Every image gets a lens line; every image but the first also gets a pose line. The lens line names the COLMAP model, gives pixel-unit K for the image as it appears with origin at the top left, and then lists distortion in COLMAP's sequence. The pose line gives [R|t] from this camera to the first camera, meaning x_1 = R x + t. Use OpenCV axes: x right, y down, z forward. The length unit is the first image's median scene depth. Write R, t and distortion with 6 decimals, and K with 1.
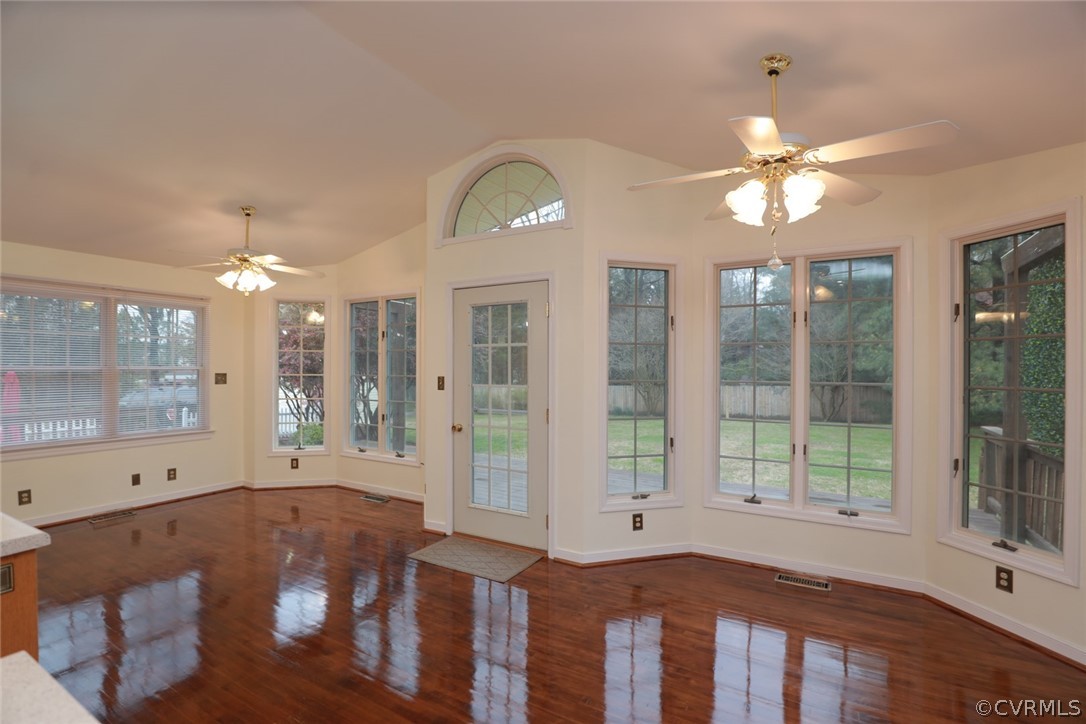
lens RADIAL K [[497.9, 0, 543.6], [0, 497.9, 366.3], [0, 0, 1]] dist [-0.035604, 0.007384]
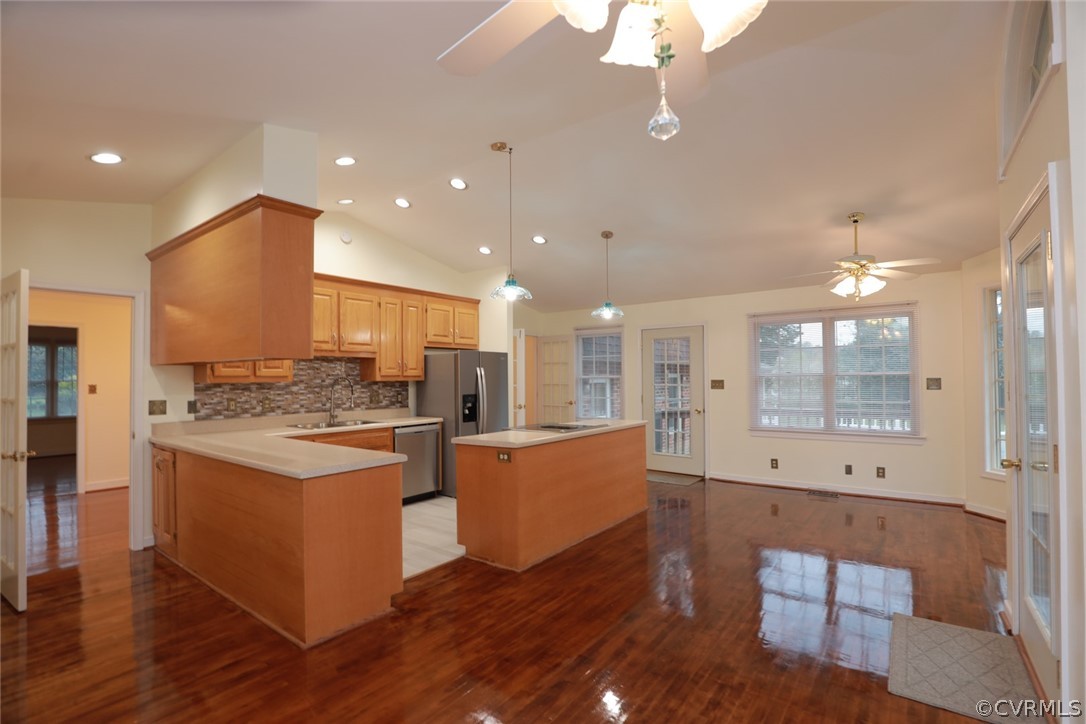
lens RADIAL K [[498.5, 0, 542.9], [0, 498.5, 367.3], [0, 0, 1]] dist [-0.037345, 0.007771]
pose [[-0.100496, -0.023769, -0.994653, 0.516587], [0.009651, 0.999644, -0.024864, 0.013540], [0.994891, -0.012098, -0.100231, 0.496759]]
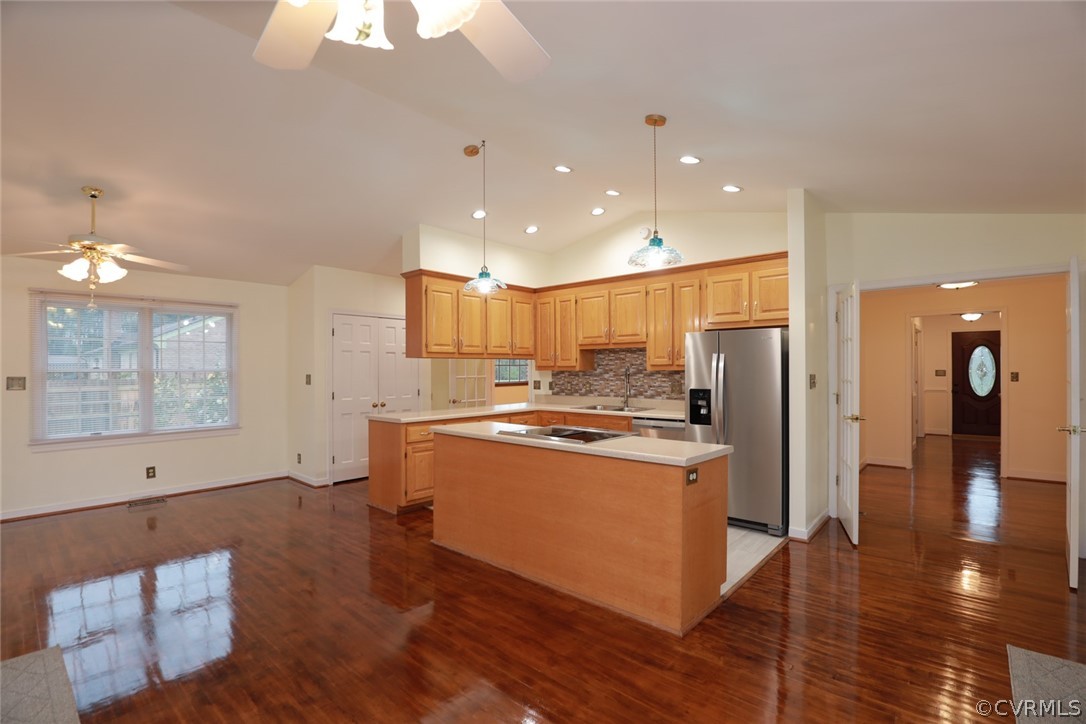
lens RADIAL K [[494.0, 0, 543.0], [0, 494.0, 362.0], [0, 0, 1]] dist [-0.024068, 0.000757]
pose [[-0.983257, 0.001685, 0.182219, -0.725404], [-0.001539, 0.999845, -0.017548, 0.014351], [-0.182220, -0.017535, -0.983101, 1.269649]]
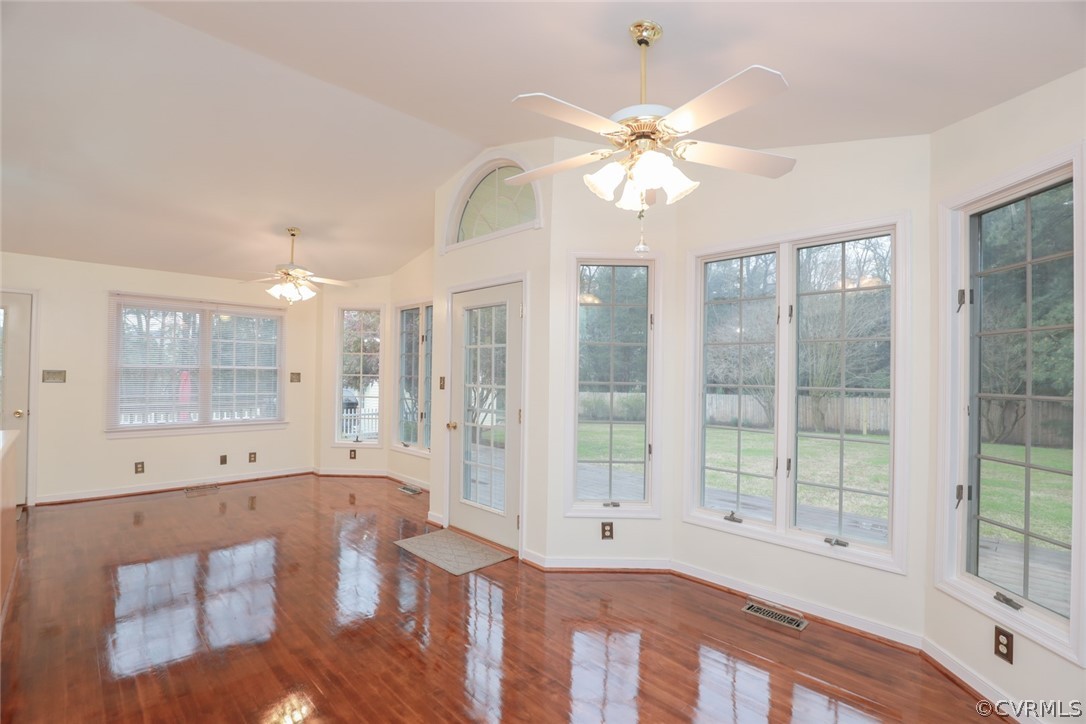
lens RADIAL K [[497.9, 0, 543.6], [0, 497.9, 366.3], [0, 0, 1]] dist [-0.035604, 0.007384]
pose [[0.964449, 0.006831, -0.264180, 0.311062], [-0.010813, 0.999849, -0.013622, 0.012126], [0.264047, 0.015995, 0.964377, 0.043000]]
